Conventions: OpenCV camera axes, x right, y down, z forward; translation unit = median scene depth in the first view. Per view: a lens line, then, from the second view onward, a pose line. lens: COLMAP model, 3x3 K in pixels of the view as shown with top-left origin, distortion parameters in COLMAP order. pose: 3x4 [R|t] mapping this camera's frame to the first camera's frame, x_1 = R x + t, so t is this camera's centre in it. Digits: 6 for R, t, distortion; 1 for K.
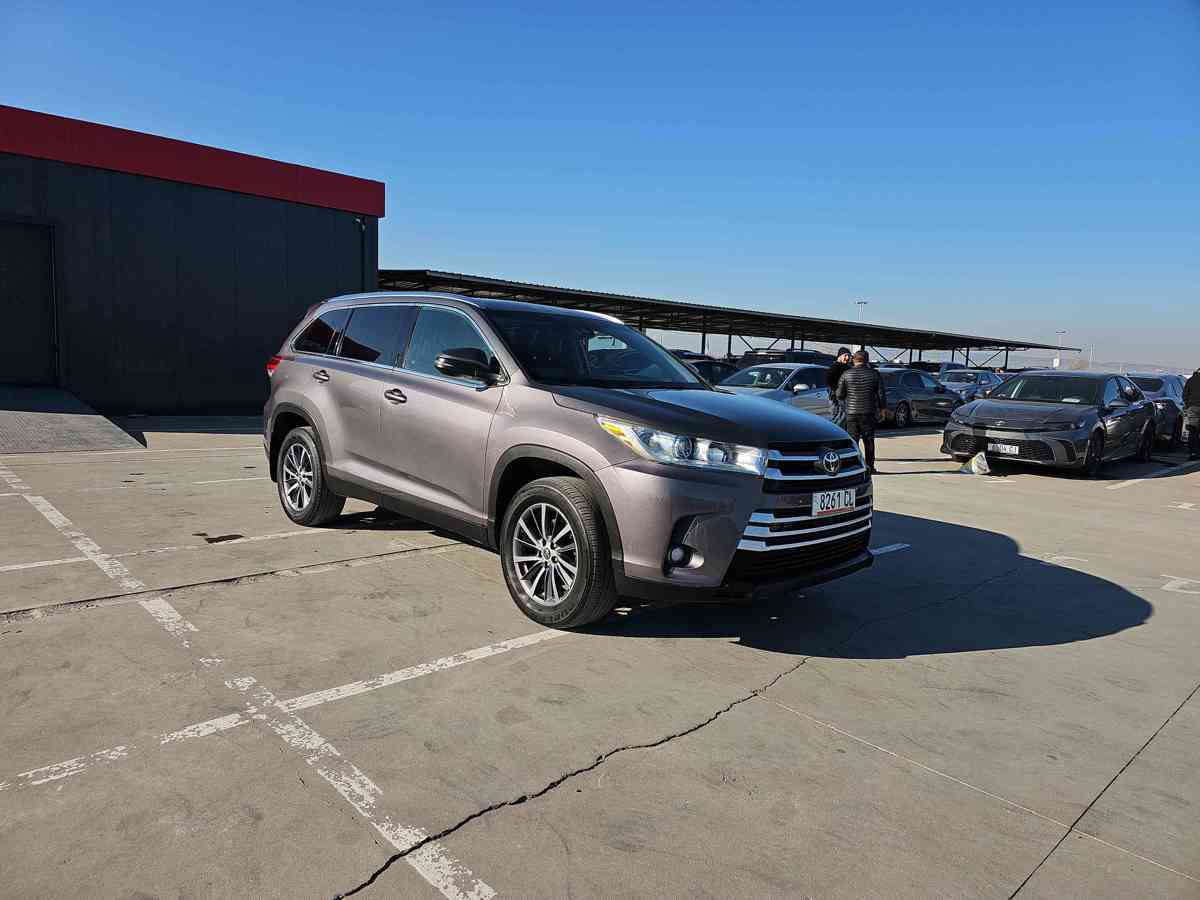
lens RADIAL K [[777.8, 0, 594.0], [0, 777.8, 453.3], [0, 0, 1]] dist [0.049400, -0.038169]
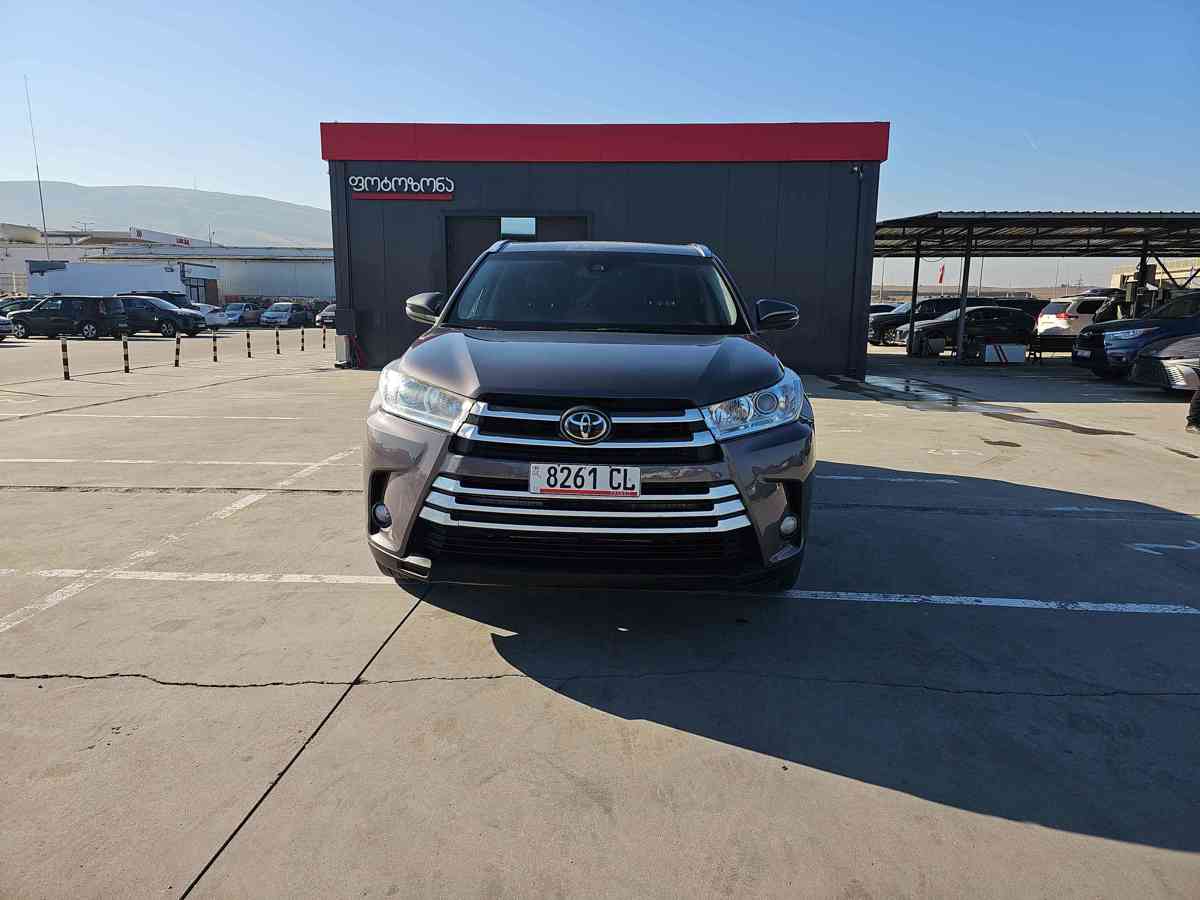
lens RADIAL K [[791.4, 0, 601.8], [0, 791.4, 431.8], [0, 0, 1]] dist [0.022900, -0.003335]
pose [[0.698540, 0.073522, -0.711784, 0.873163], [-0.060836, 0.997208, 0.043301, -0.016490], [0.712980, 0.013055, 0.701063, 0.511487]]
